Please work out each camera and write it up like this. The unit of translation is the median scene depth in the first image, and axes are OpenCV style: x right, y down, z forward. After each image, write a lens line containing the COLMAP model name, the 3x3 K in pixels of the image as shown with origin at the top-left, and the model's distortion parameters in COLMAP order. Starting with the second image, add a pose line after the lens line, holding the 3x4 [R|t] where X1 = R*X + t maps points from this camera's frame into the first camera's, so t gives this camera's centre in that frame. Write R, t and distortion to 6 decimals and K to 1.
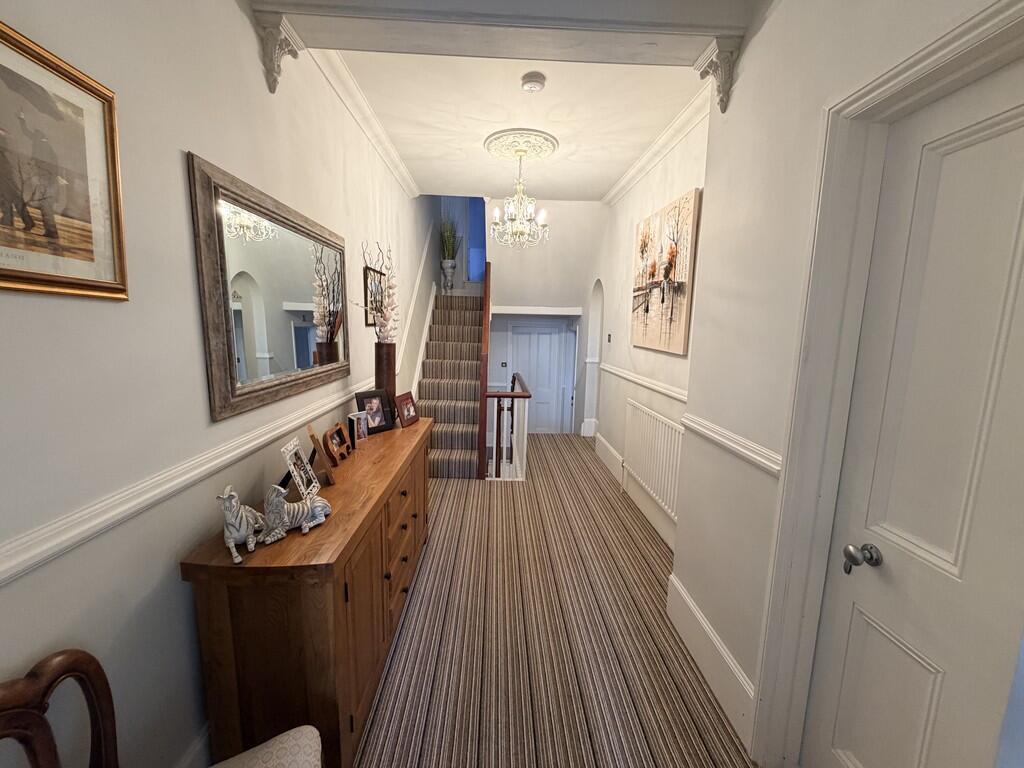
lens RADIAL K [[407.4, 0, 510.0], [0, 407.4, 384.3], [0, 0, 1]] dist [-0.001064, 0.000032]
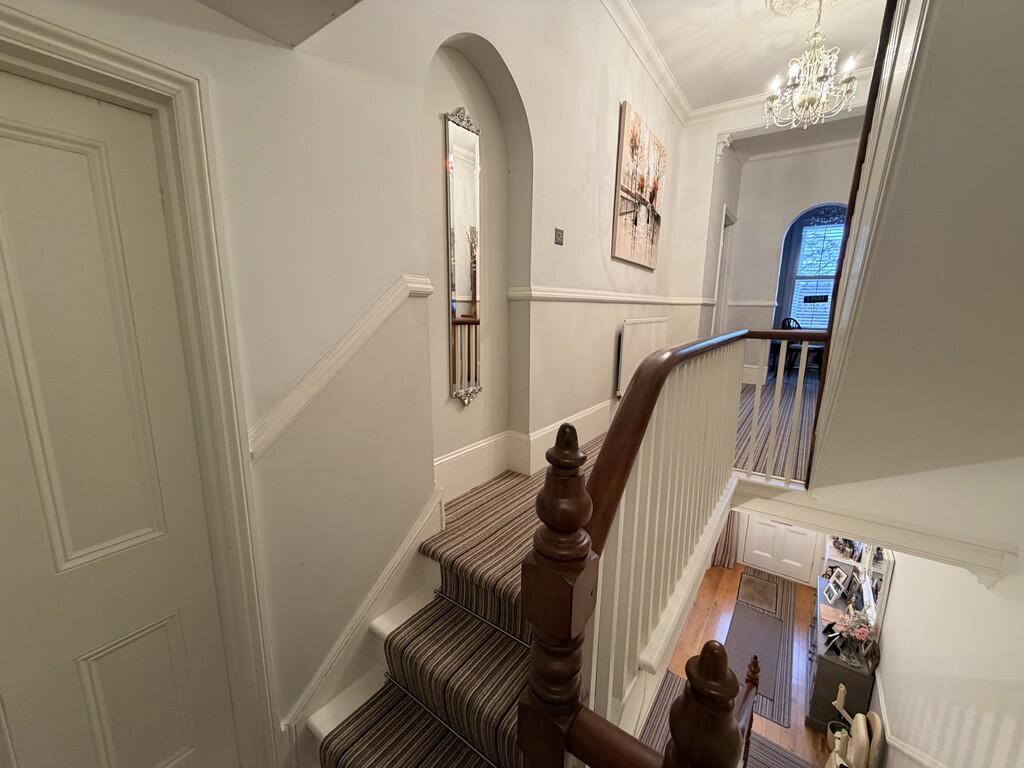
lens RADIAL K [[407.4, 0, 510.0], [0, 407.4, 384.3], [0, 0, 1]] dist [-0.001064, 0.000032]
pose [[-0.784377, -0.140191, 0.604234, -0.079769], [0.064531, 0.950396, 0.304275, -0.128857], [-0.616918, 0.277659, -0.736422, 2.033005]]
